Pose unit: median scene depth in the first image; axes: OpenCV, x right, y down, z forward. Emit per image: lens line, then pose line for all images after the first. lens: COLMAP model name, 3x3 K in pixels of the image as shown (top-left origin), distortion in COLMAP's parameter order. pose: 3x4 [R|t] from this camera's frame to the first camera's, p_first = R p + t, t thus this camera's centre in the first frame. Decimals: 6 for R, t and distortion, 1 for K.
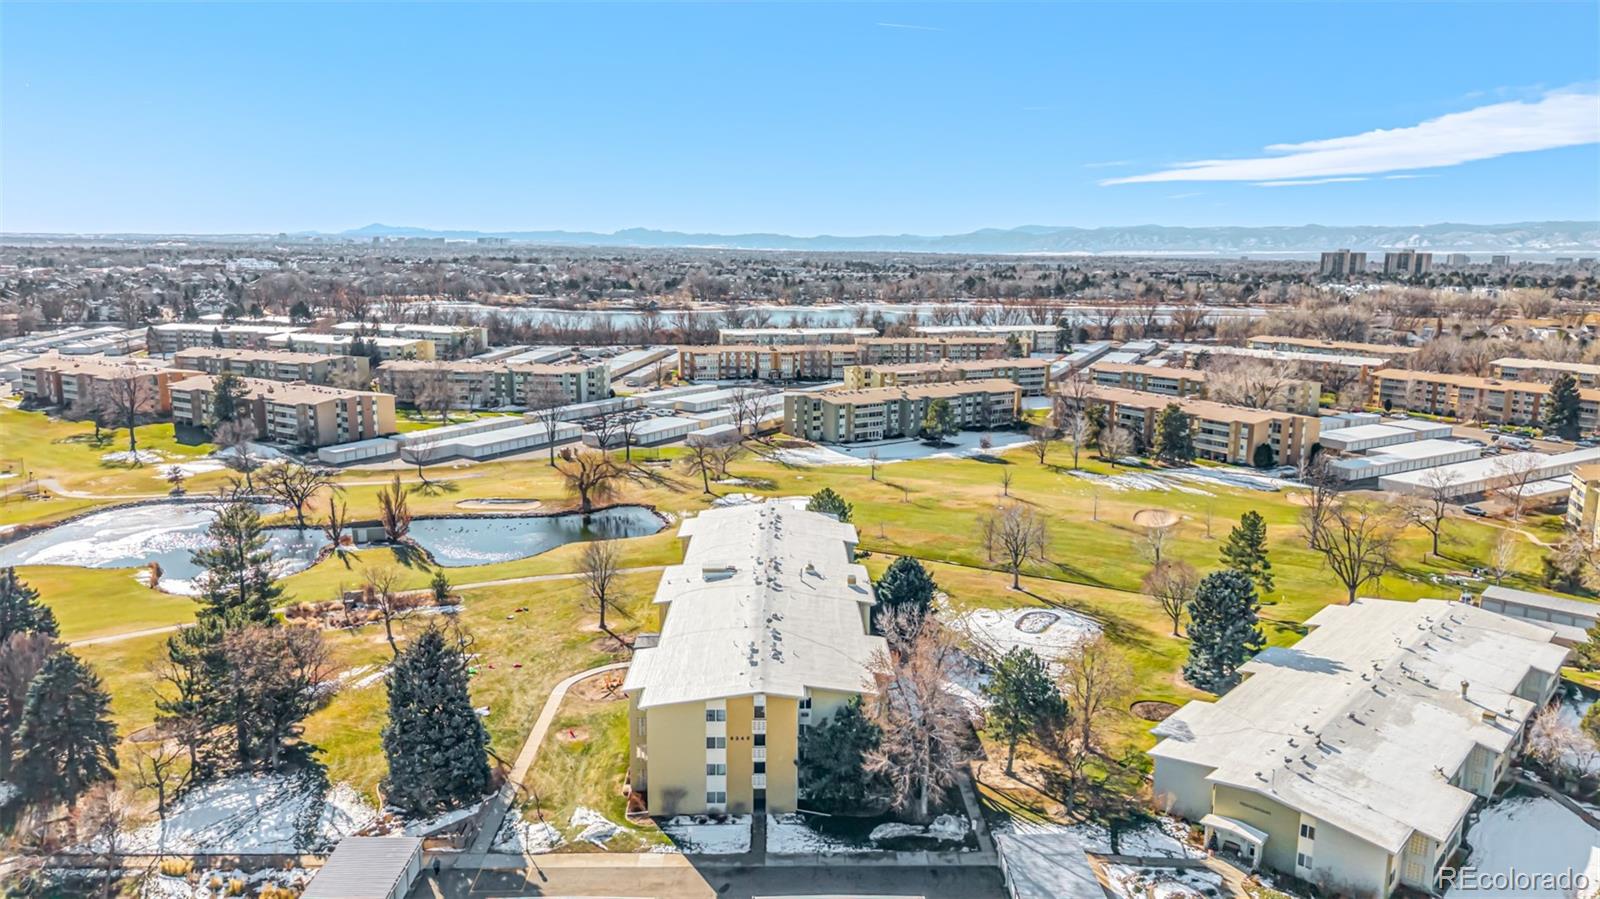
lens RADIAL K [[1066.6, 0, 804.9], [0, 1066.6, 446.5], [0, 0, 1]] dist [0.056541, -0.082501]
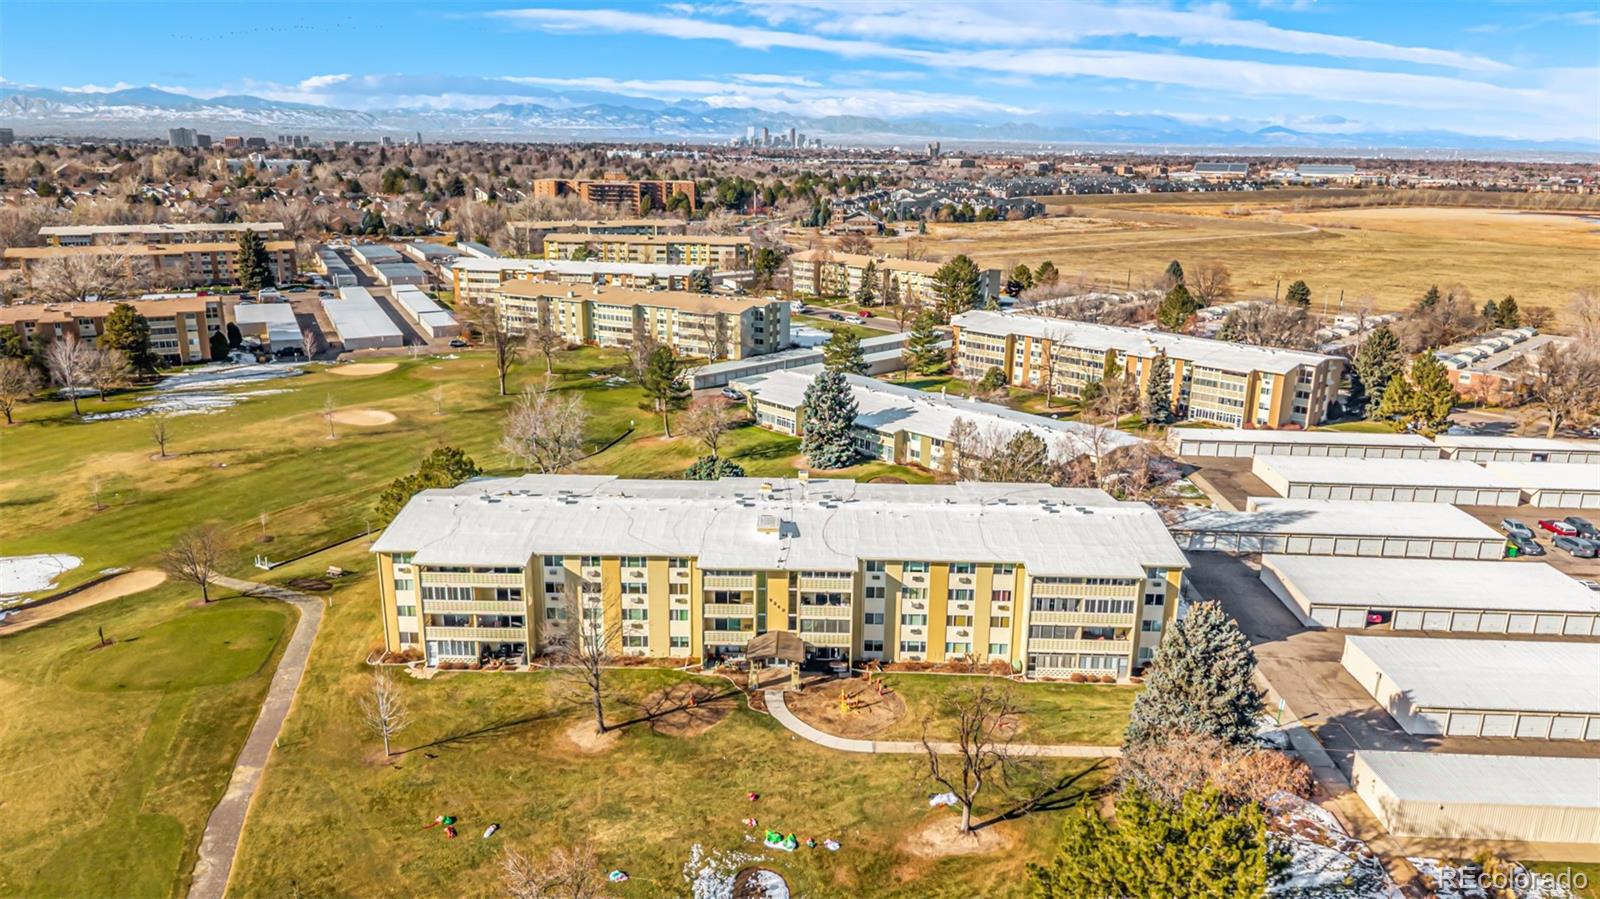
lens RADIAL K [[1066.6, 0, 804.9], [0, 1066.6, 446.5], [0, 0, 1]] dist [0.056541, -0.082501]
pose [[0.041635, -0.279203, 0.959329, -0.363899], [0.163538, 0.949117, 0.269133, -0.062997], [-0.985658, 0.145682, 0.085177, 0.420139]]
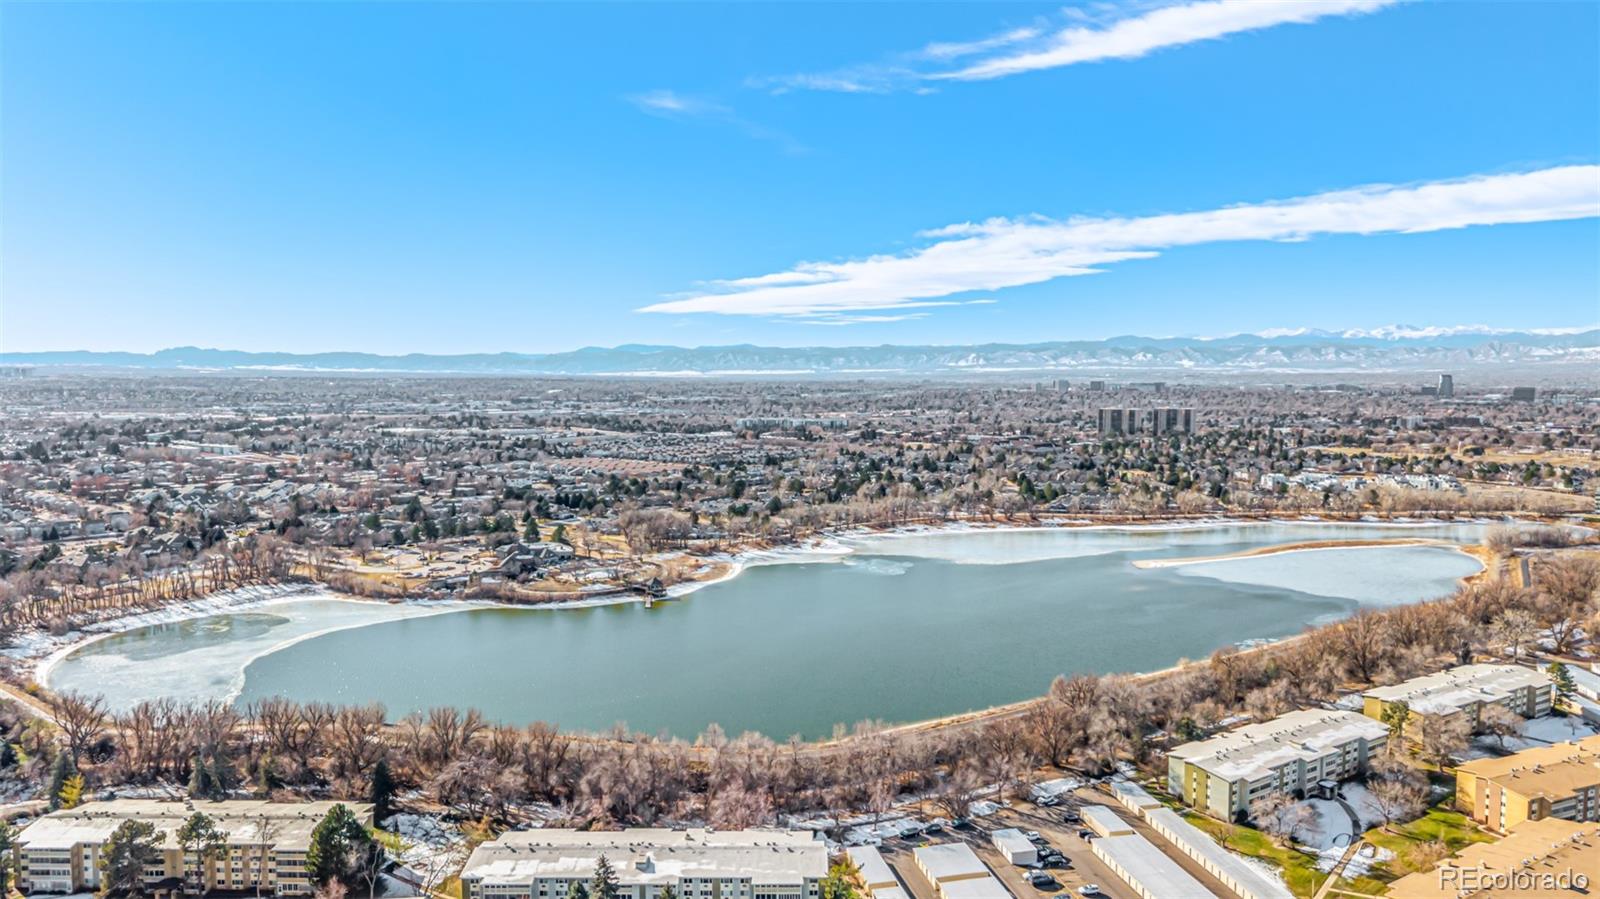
lens RADIAL K [[1081.3, 0, 808.6], [0, 1081.3, 448.0], [0, 0, 1]] dist [0.051724, -0.081296]
pose [[0.933204, -0.035367, 0.357602, -0.796922], [0.073364, 0.992936, -0.093250, -0.401530], [-0.351778, 0.113256, 0.929207, 0.895307]]
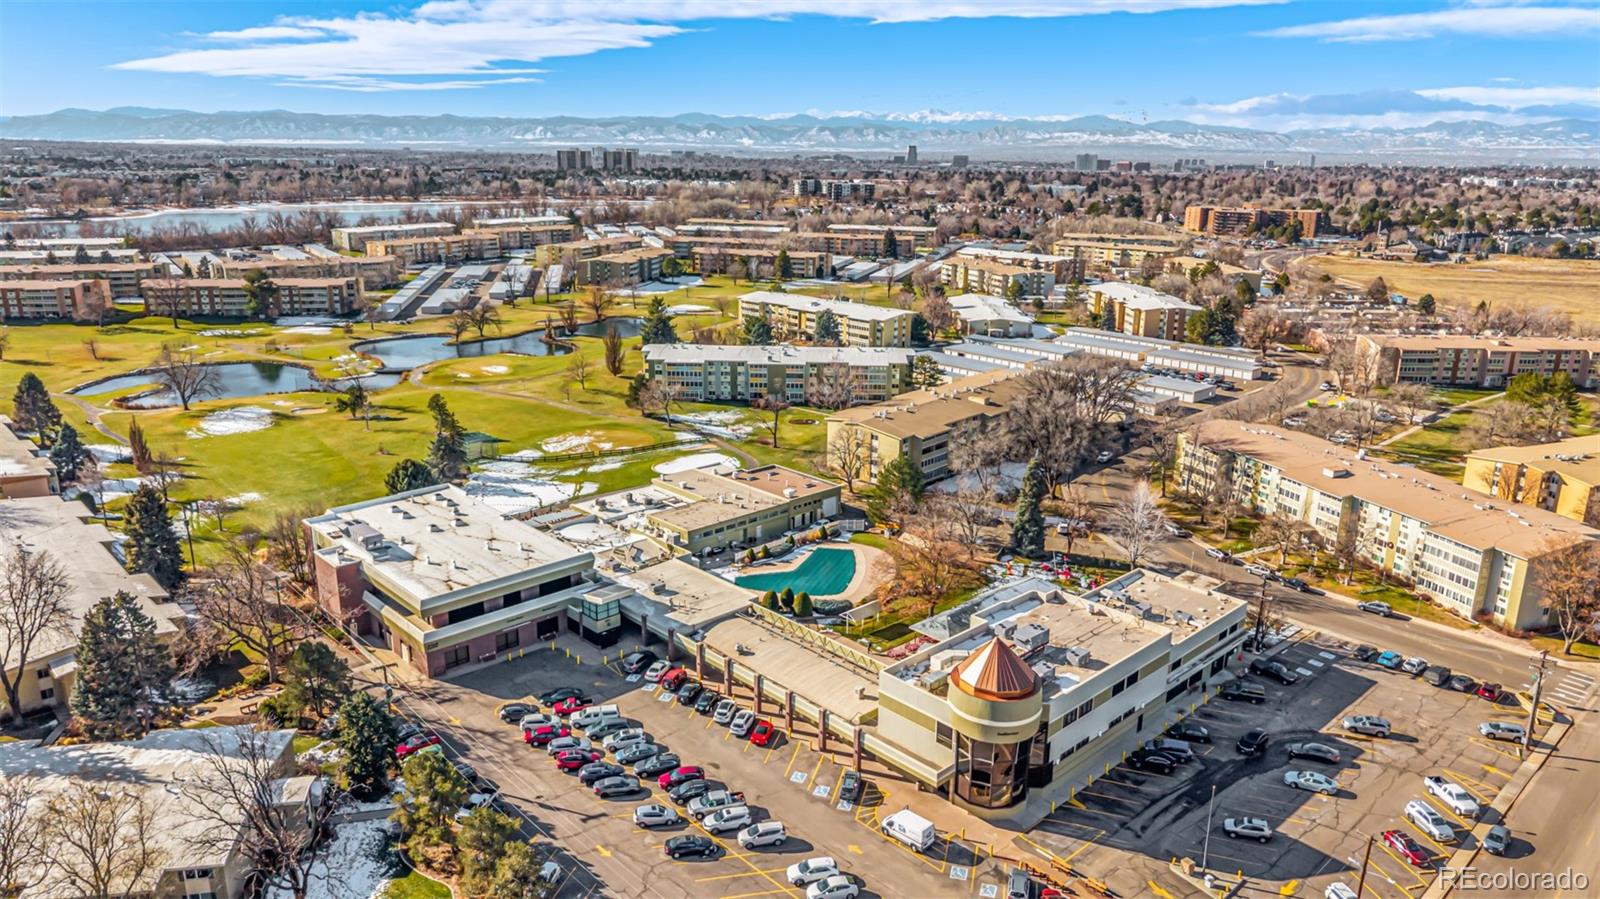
lens RADIAL K [[1066.6, 0, 804.9], [0, 1066.6, 446.5], [0, 0, 1]] dist [0.056541, -0.082501]
pose [[0.735206, -0.178983, 0.653786, -0.929199], [0.113899, 0.983416, 0.141140, 0.041400], [-0.668205, -0.029301, 0.743400, -0.505980]]
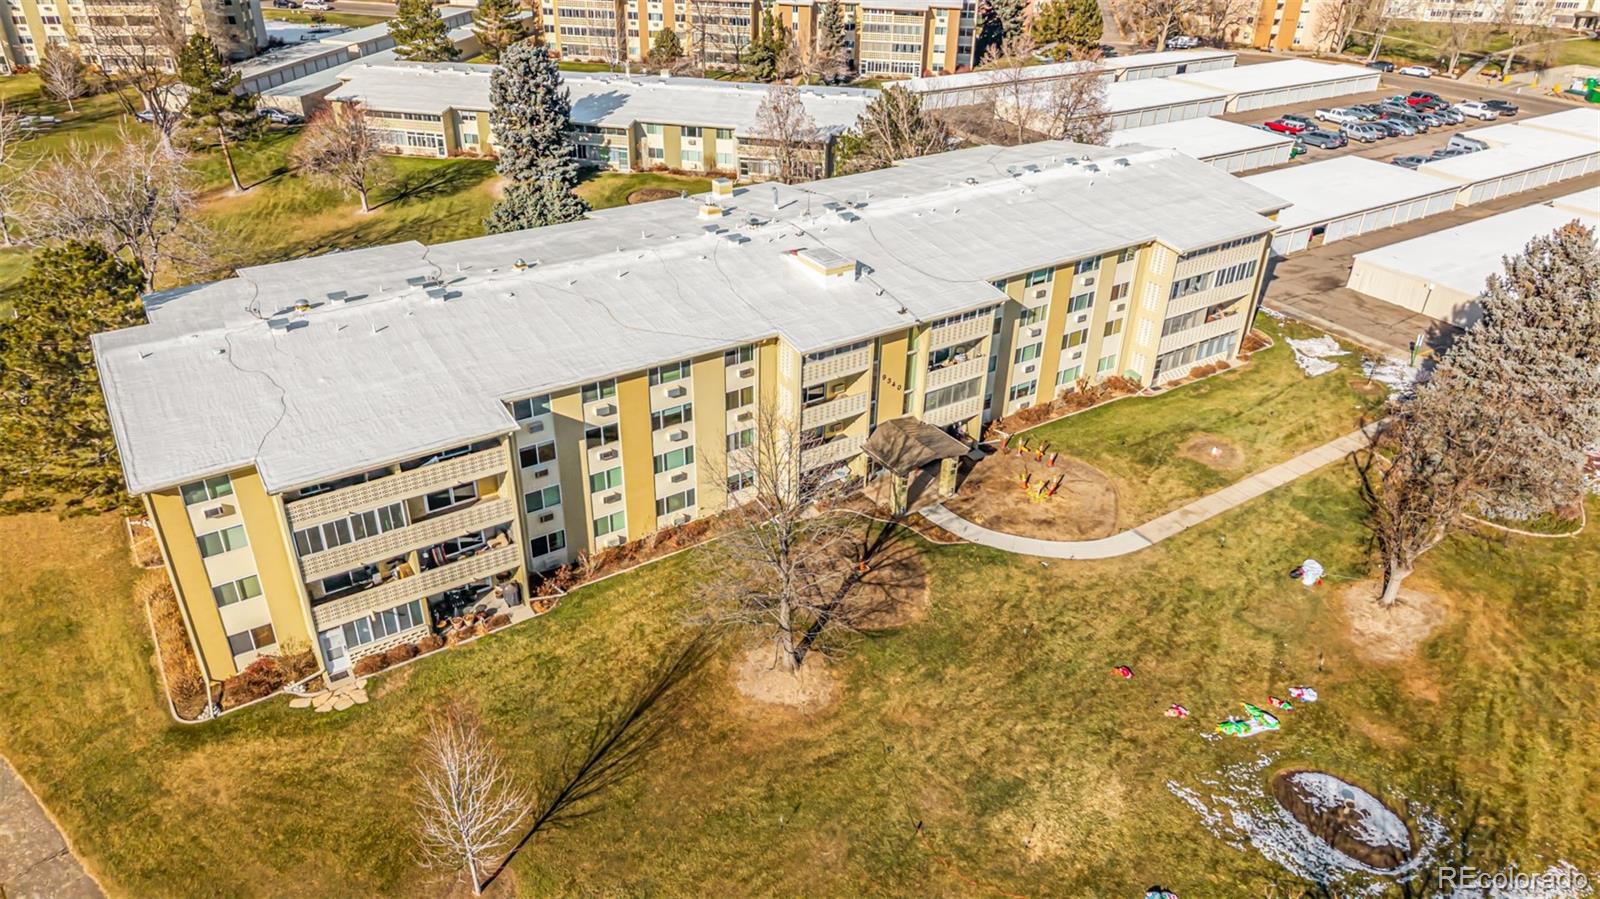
lens RADIAL K [[1066.6, 0, 804.9], [0, 1066.6, 446.5], [0, 0, 1]] dist [0.056541, -0.082501]
pose [[-0.537219, -0.438589, 0.720441, -0.204920], [0.123335, 0.804136, 0.581509, -0.042042], [-0.834377, 0.401253, -0.377904, 0.565568]]
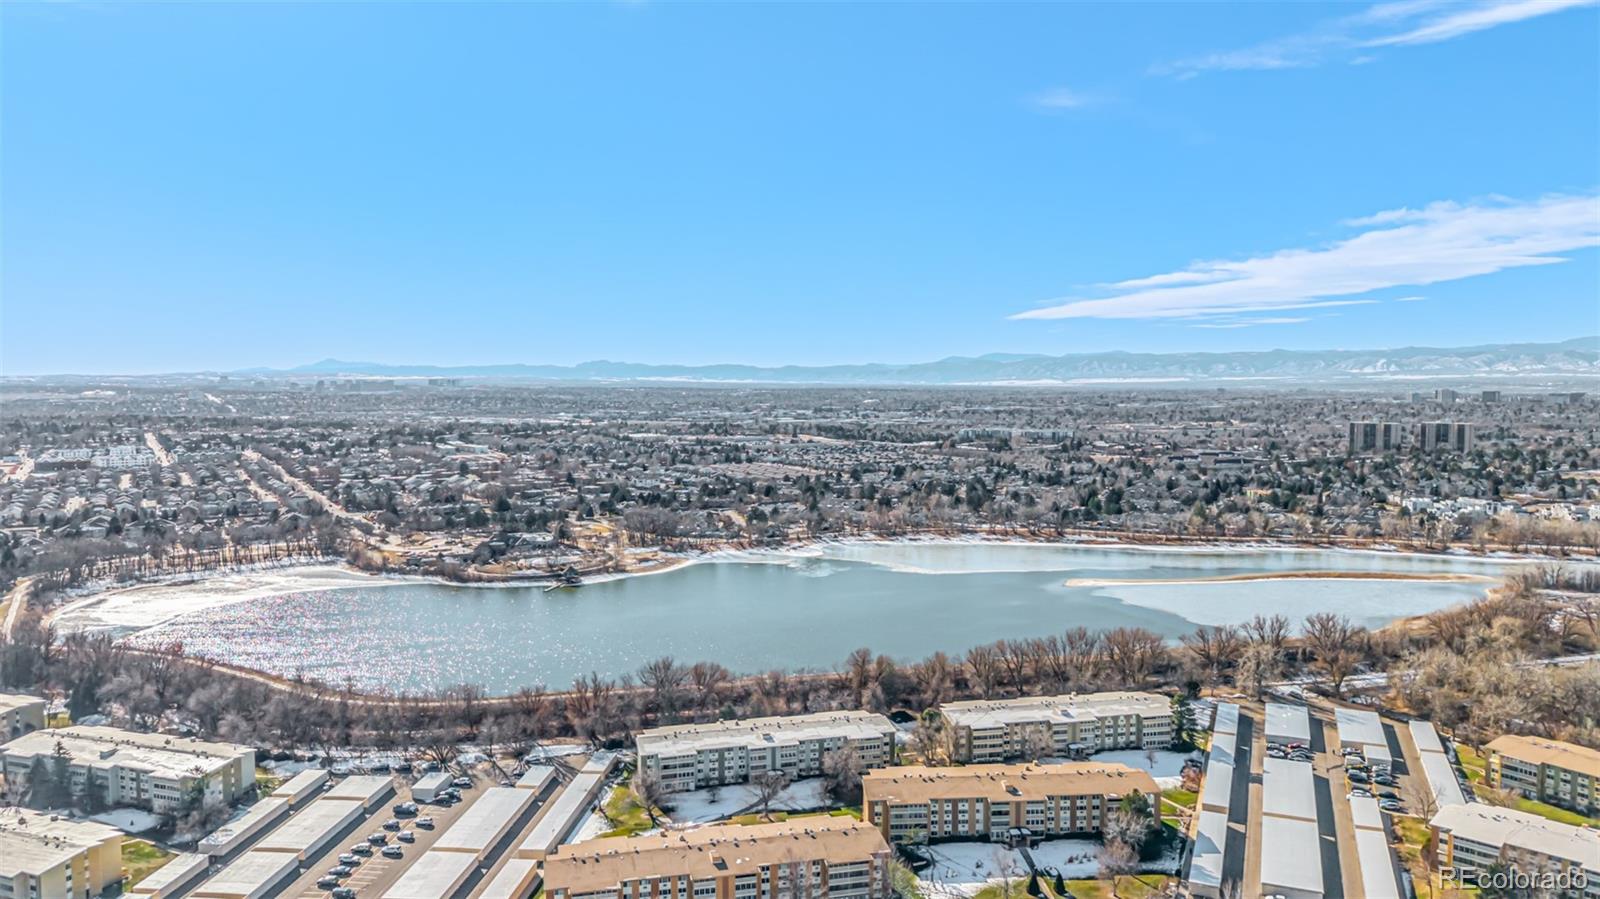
lens RADIAL K [[1097.9, 0, 800.0], [0, 1097.9, 449.5], [0, 0, 1]] dist [0.052624, -0.093730]
pose [[0.999566, -0.014120, 0.025838, -0.003680], [0.017043, 0.993023, -0.116685, -0.341182], [-0.024010, 0.117075, 0.992833, 0.590877]]
